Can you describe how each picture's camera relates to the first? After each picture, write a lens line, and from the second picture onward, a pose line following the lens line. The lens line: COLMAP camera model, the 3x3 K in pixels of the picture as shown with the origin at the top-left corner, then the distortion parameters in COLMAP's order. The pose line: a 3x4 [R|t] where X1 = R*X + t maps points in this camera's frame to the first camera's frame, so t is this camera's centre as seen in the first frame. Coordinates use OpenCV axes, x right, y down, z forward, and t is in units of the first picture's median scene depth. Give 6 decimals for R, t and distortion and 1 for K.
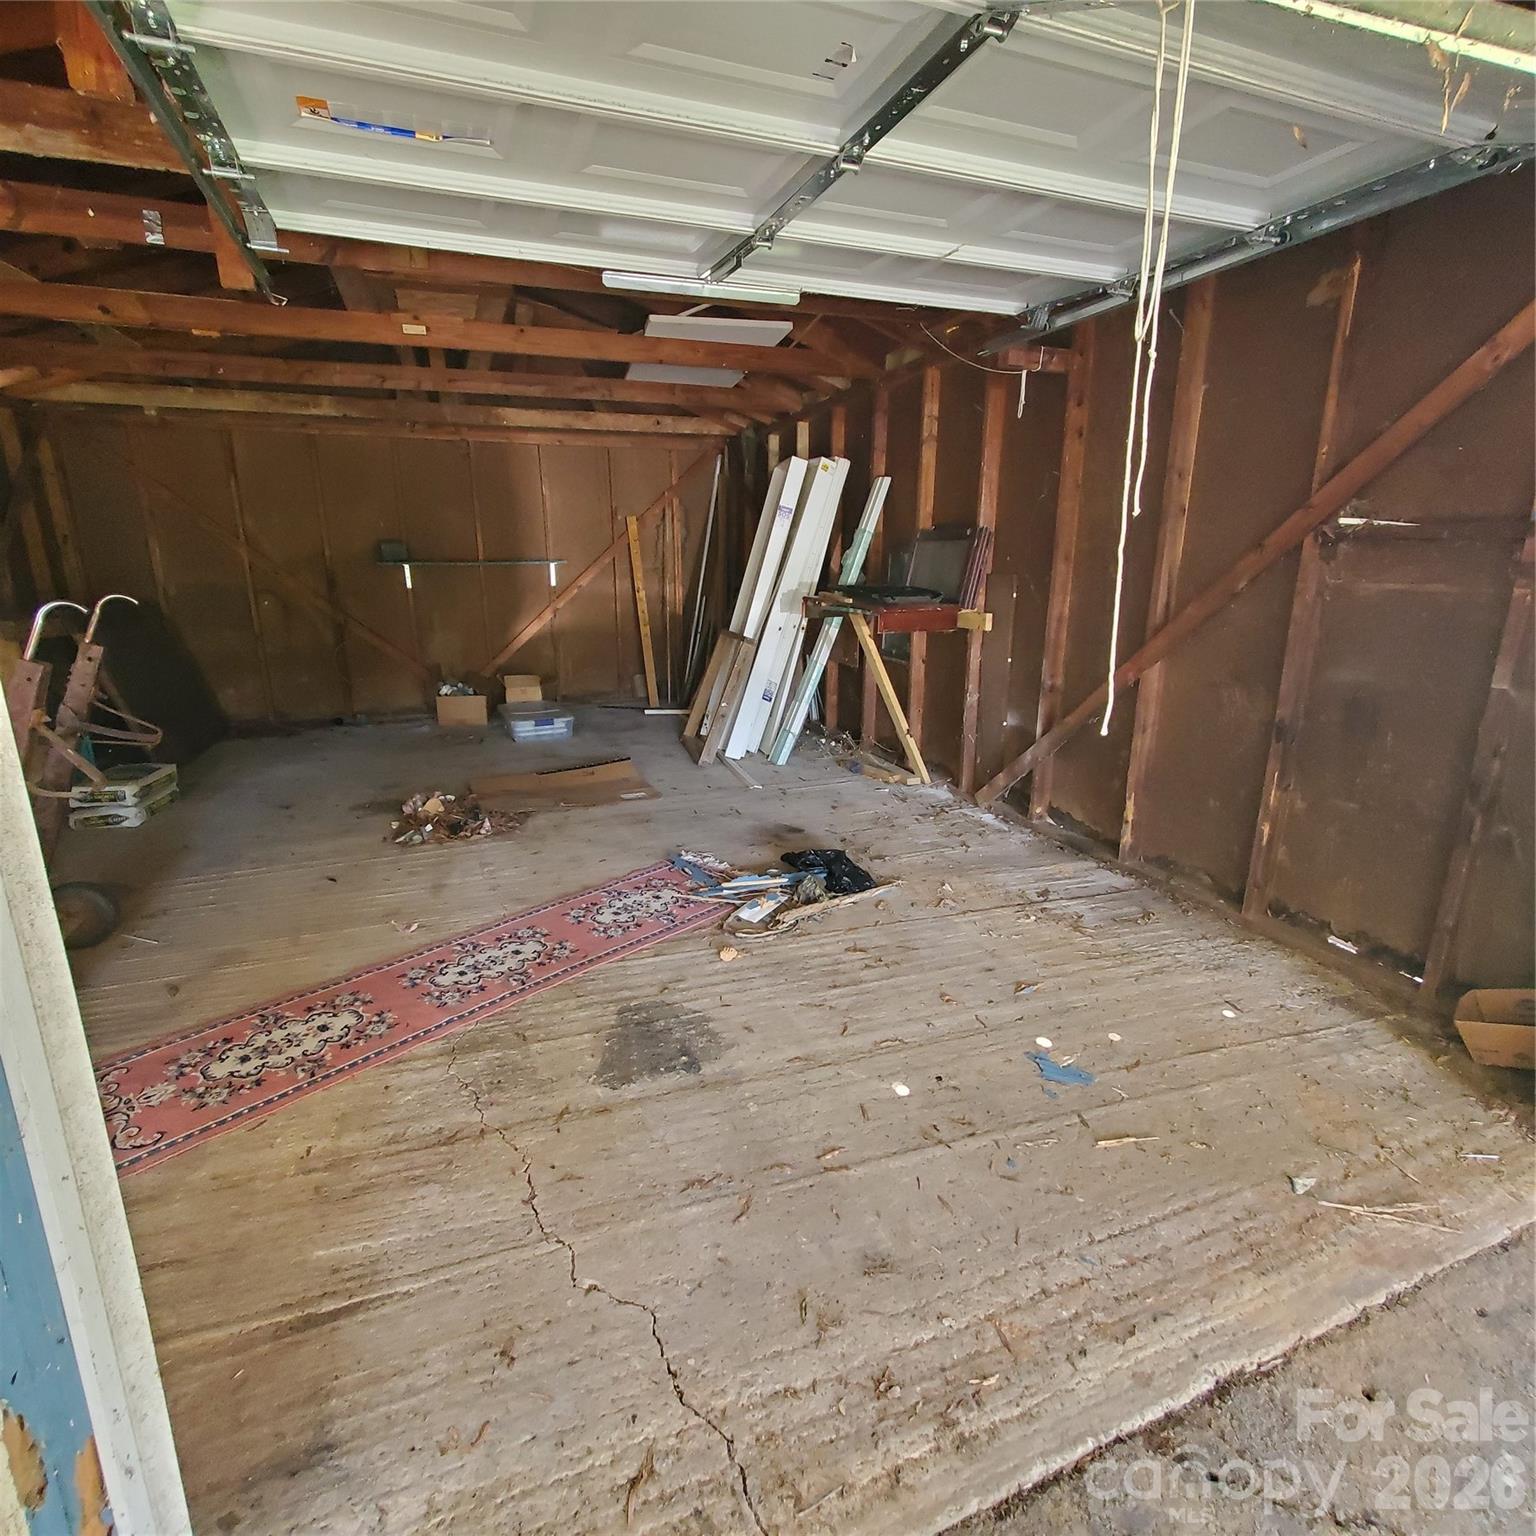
lens RADIAL K [[815.4, 0, 761.5], [0, 815.4, 765.8], [0, 0, 1]] dist [0.006041, 0.000182]
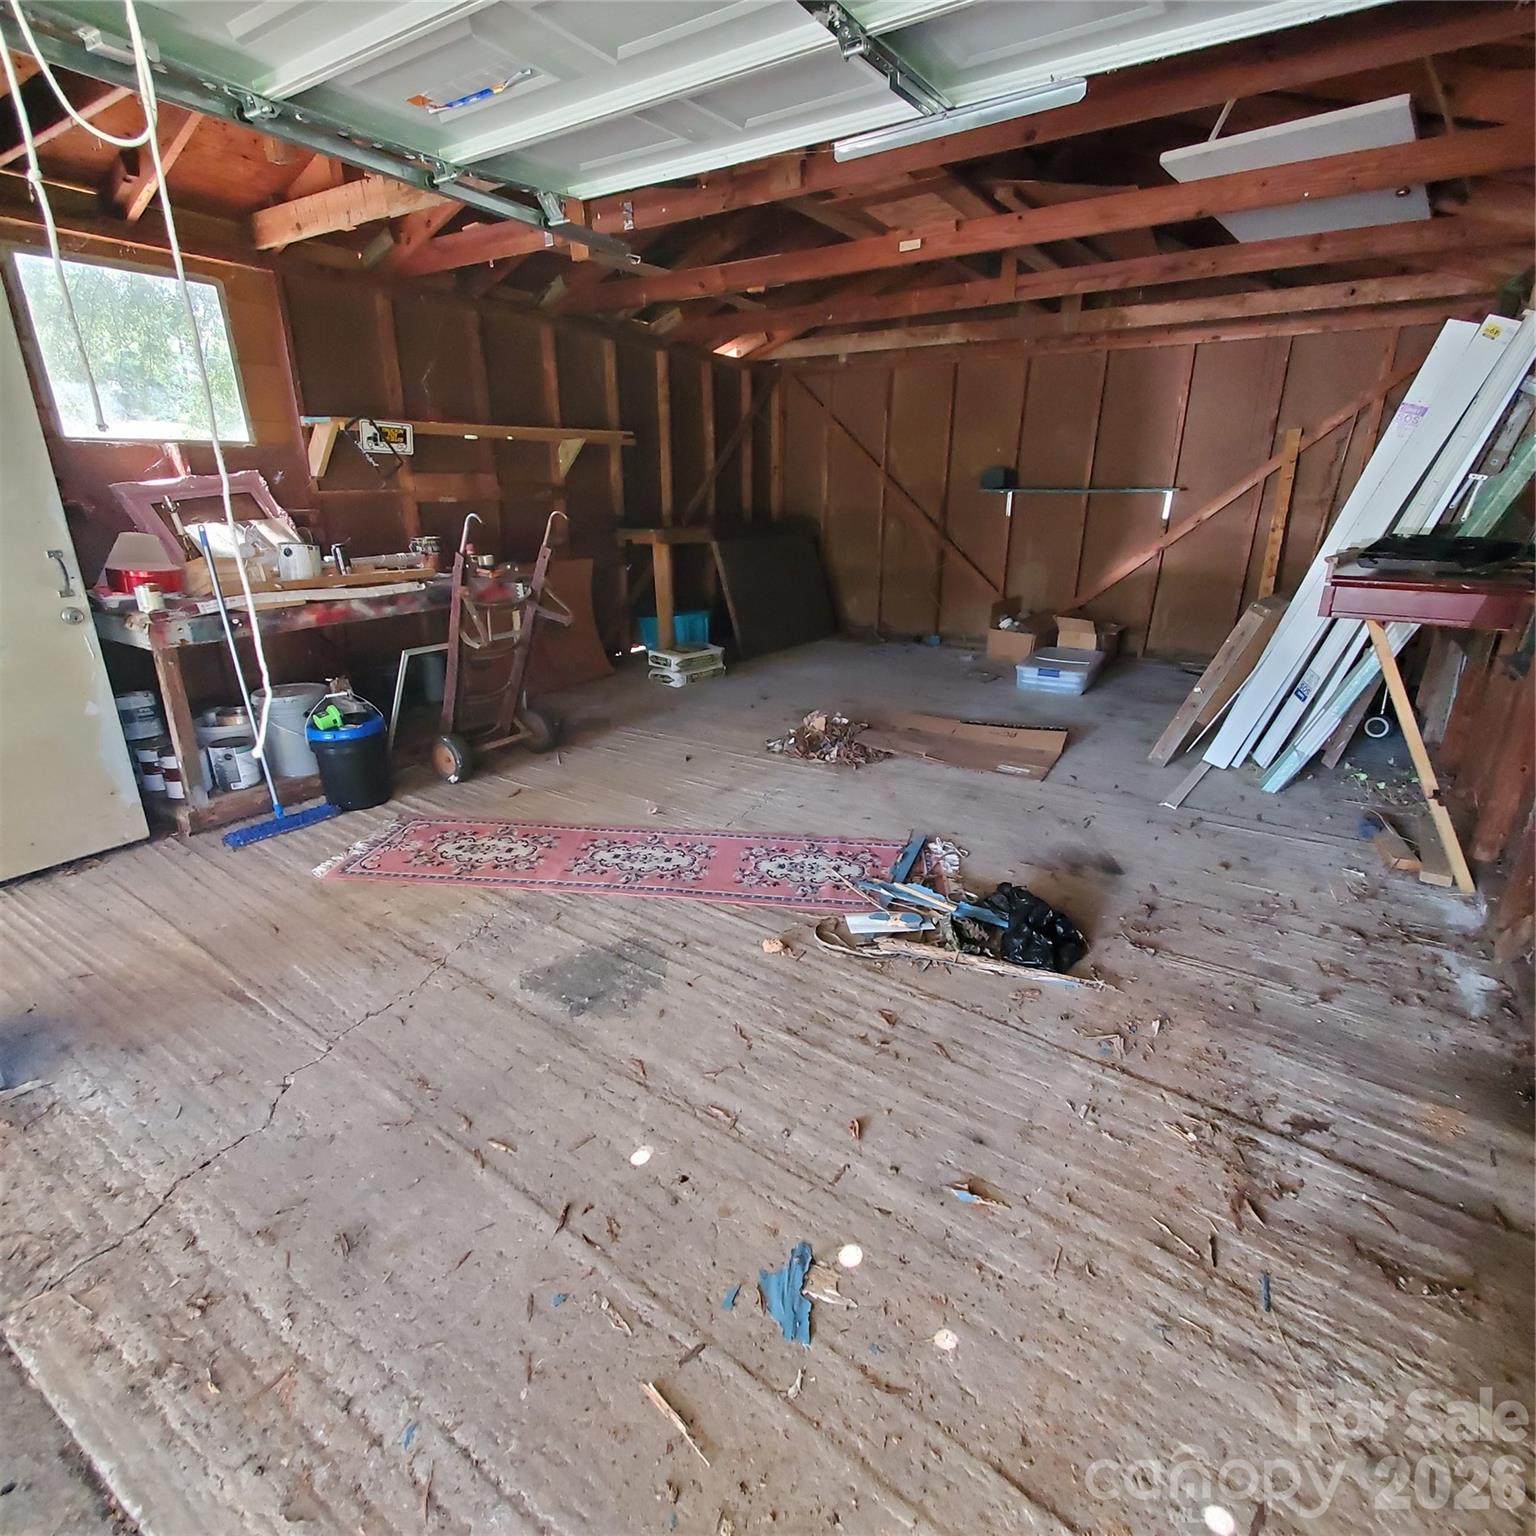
lens RADIAL K [[815.4, 0, 761.5], [0, 815.4, 765.8], [0, 0, 1]] dist [0.006041, 0.000182]
pose [[0.580304, 0.271511, -0.767808, 0.512955], [-0.206472, 0.961036, 0.183790, -0.103823], [0.787792, 0.051877, 0.613752, 0.384914]]
